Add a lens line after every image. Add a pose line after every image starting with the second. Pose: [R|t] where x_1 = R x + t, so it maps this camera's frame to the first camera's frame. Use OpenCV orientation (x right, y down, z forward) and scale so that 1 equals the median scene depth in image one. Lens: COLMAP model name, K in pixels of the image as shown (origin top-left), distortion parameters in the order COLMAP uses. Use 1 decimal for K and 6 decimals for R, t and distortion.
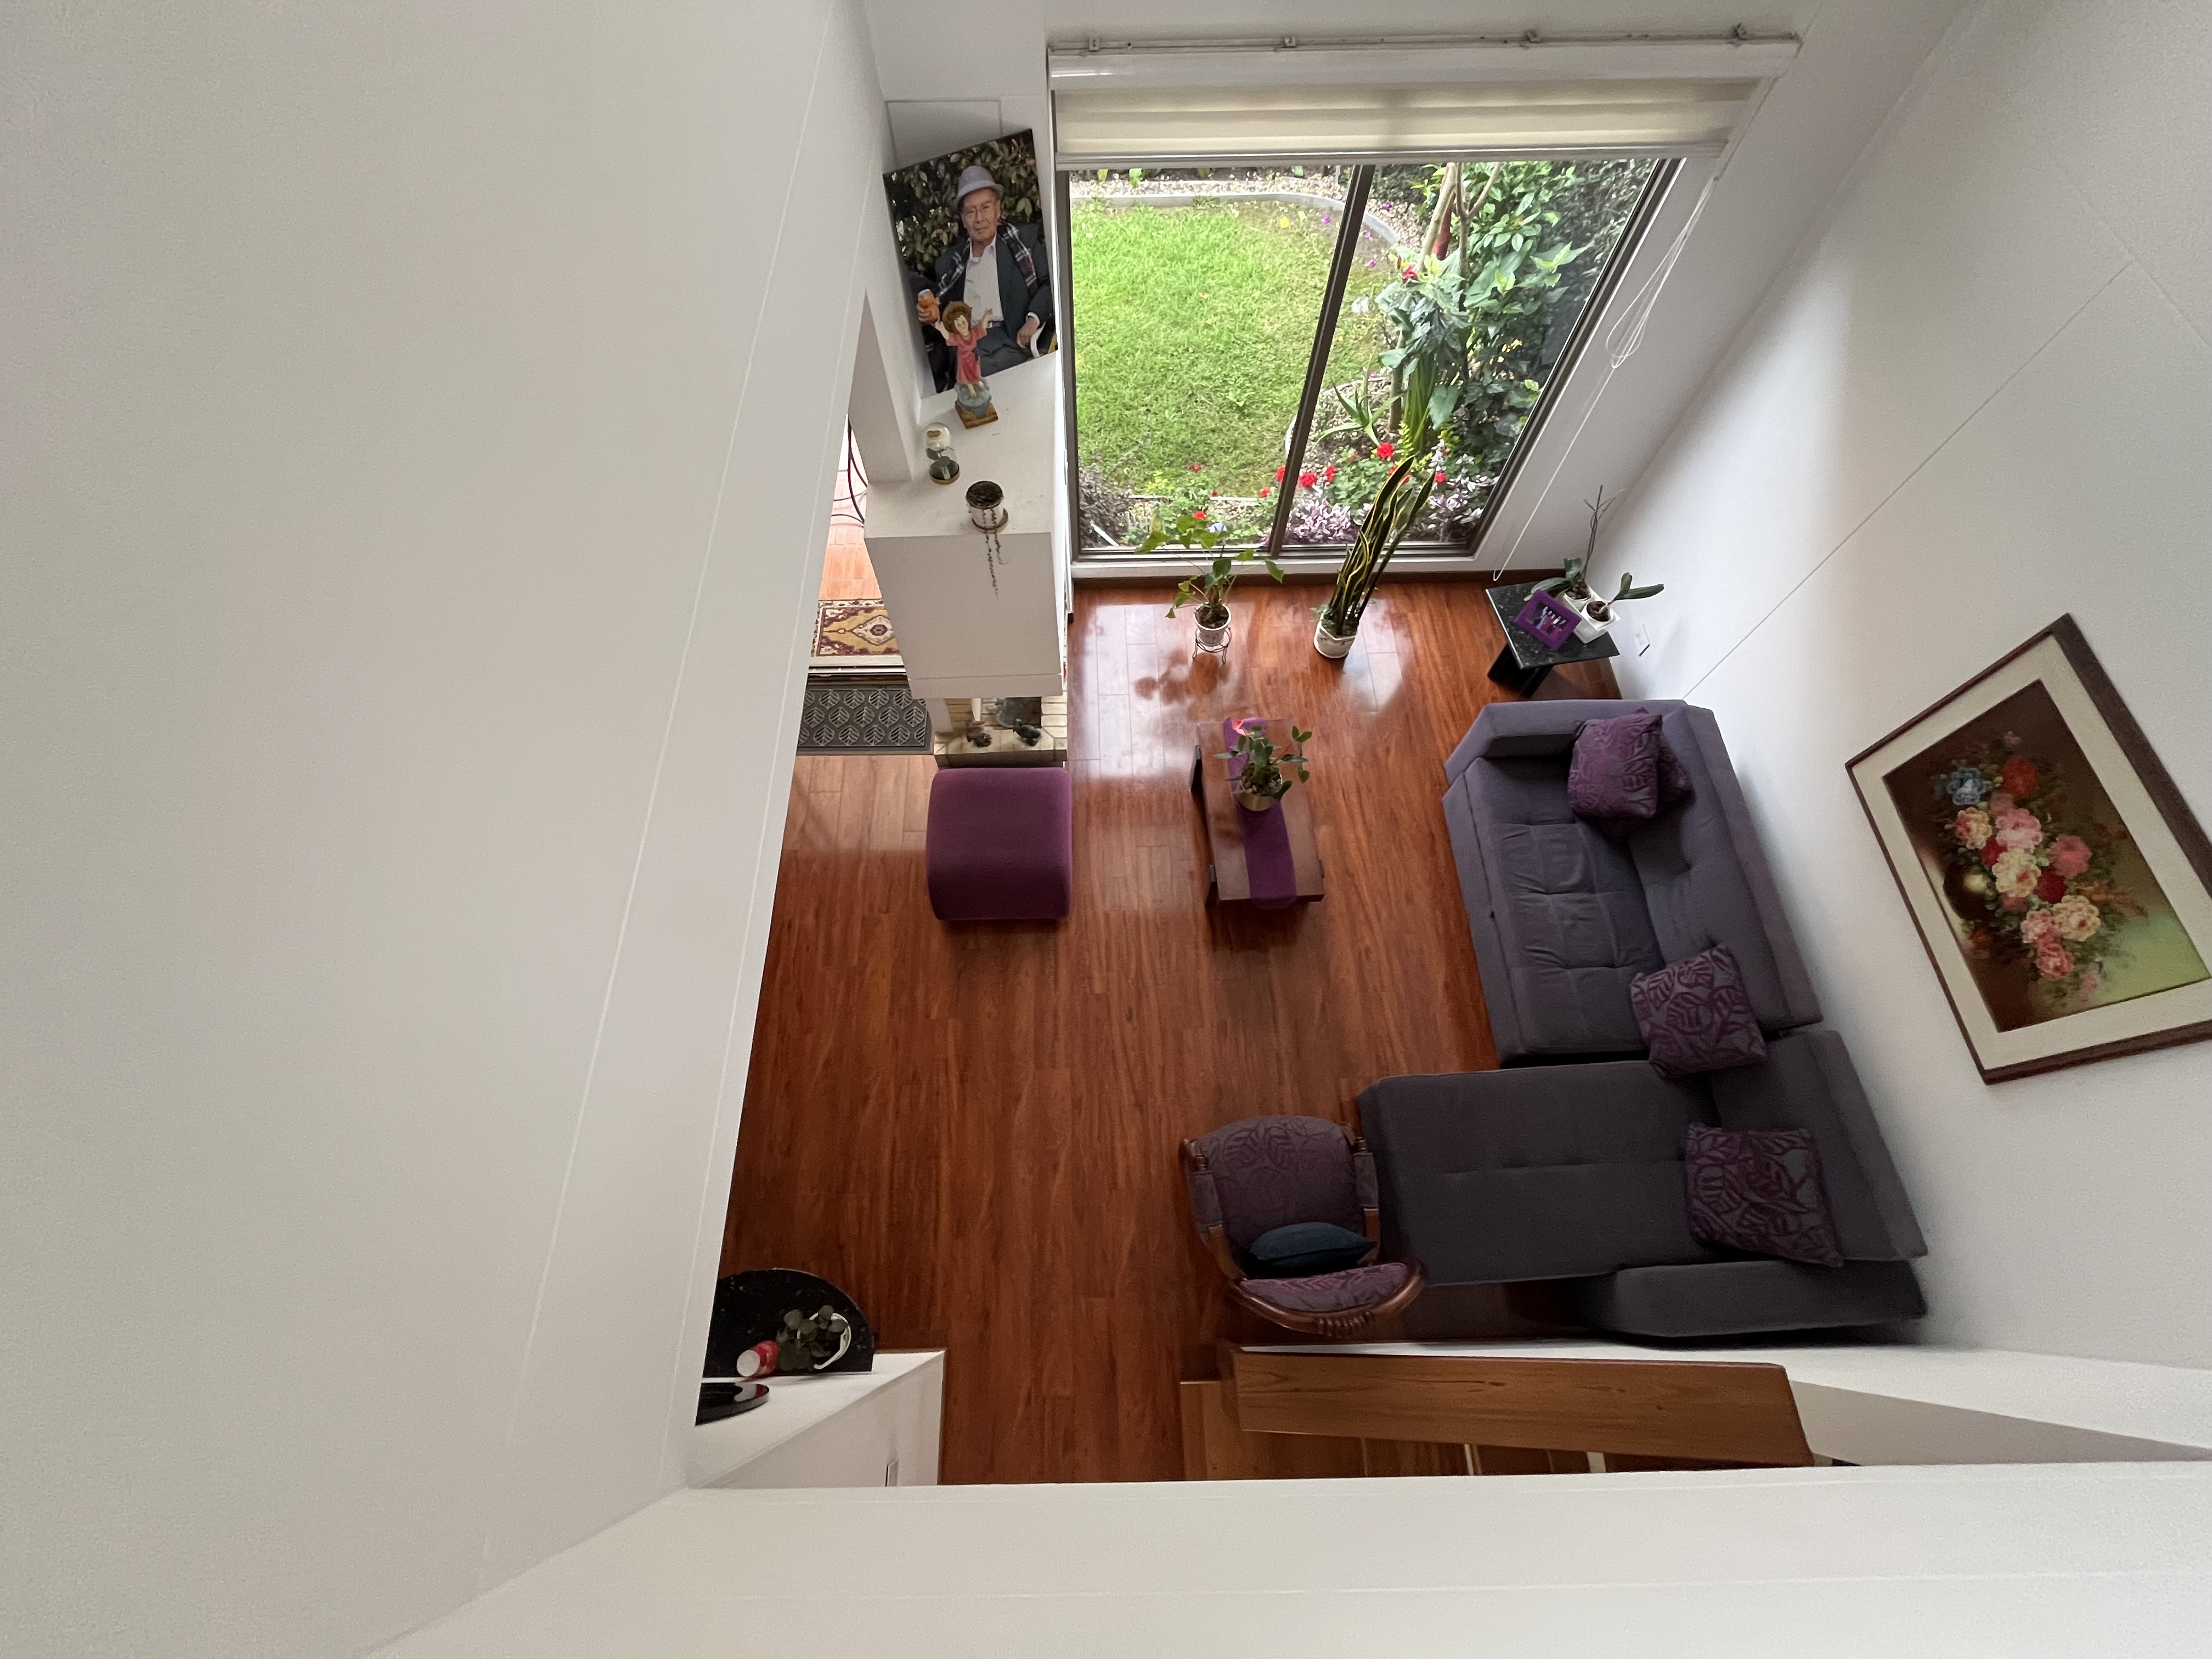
lens RADIAL K [[900.3, 0, 1099.7], [0, 900.3, 828.7], [0, 0, 1]] dist [-0.004077, 0.000175]
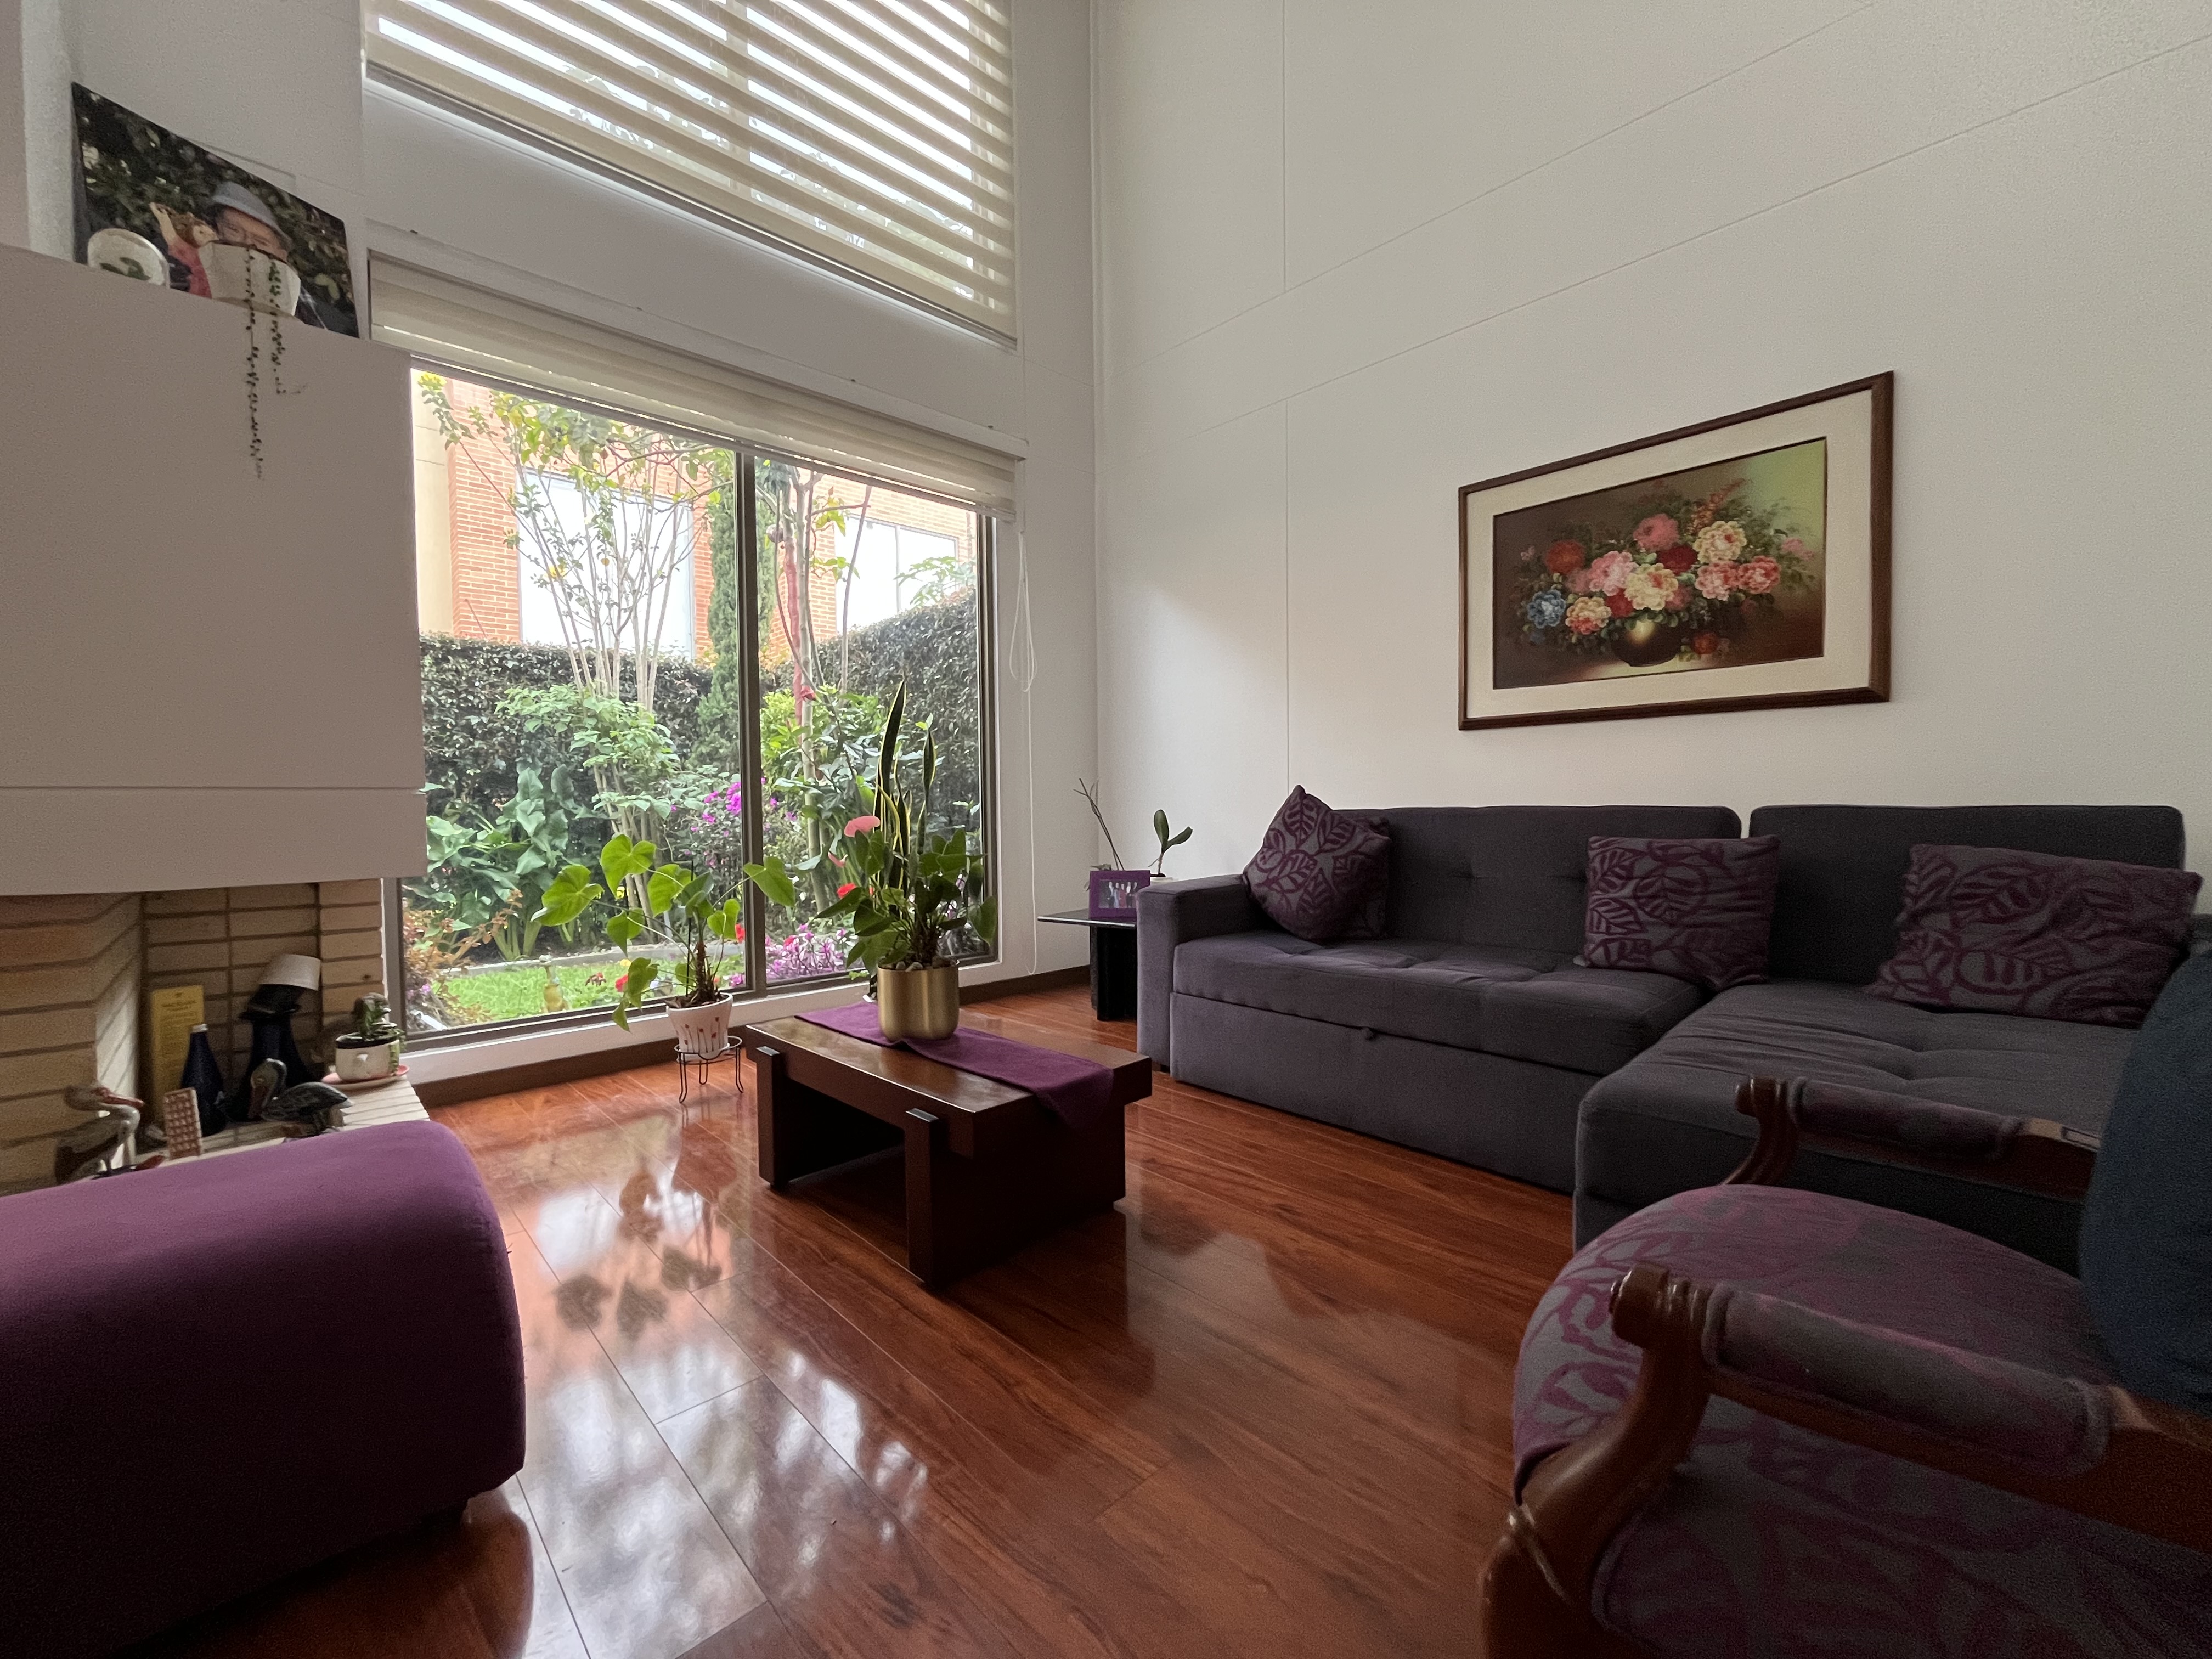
lens RADIAL K [[900.3, 0, 1099.7], [0, 900.3, 828.7], [0, 0, 1]] dist [-0.004077, 0.000175]
pose [[0.743280, -0.020558, 0.668664, -0.126027], [0.605461, 0.445776, -0.659319, 0.457156], [-0.284520, 0.894909, 0.343783, 1.055027]]
